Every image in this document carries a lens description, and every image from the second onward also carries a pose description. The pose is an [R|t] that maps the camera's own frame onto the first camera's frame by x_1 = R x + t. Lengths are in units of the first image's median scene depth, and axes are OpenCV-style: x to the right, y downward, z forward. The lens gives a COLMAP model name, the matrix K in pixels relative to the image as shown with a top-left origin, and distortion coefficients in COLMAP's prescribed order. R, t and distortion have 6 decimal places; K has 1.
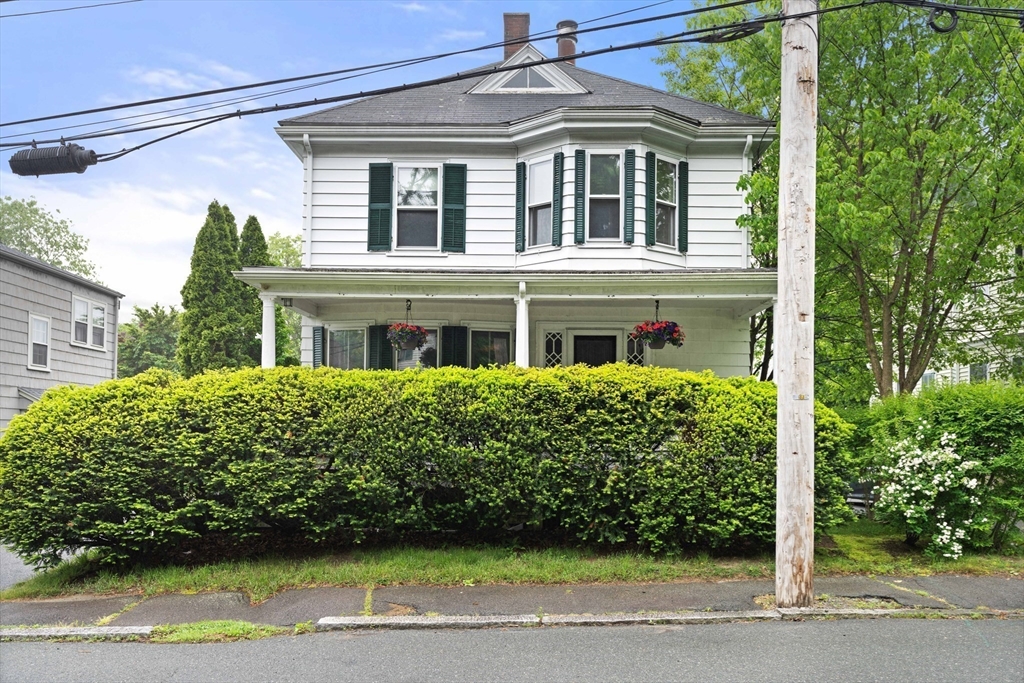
lens RADIAL K [[817.8, 0, 512.0], [0, 817.8, 341.5], [0, 0, 1]] dist [-0.000655, 0.002649]
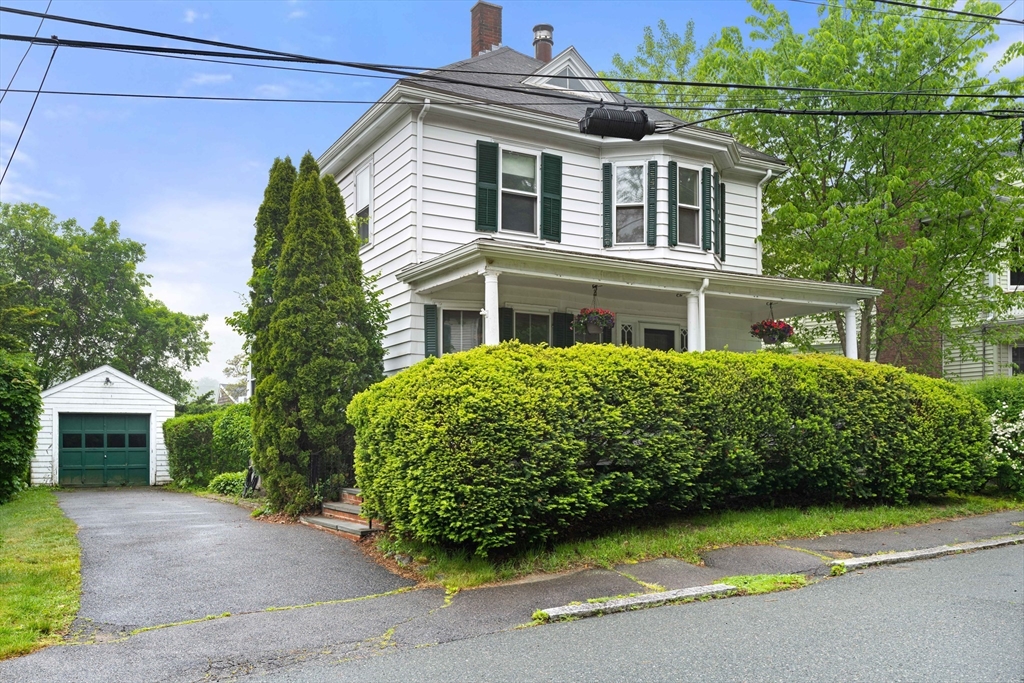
lens RADIAL K [[861.2, 0, 512.0], [0, 861.2, 341.5], [0, 0, 1]] dist [0.009167, -0.001726]
pose [[0.862252, 0.045568, 0.504425, -0.651387], [-0.045763, 0.998880, -0.012011, 0.031869], [-0.504408, -0.012728, 0.863372, 0.092297]]
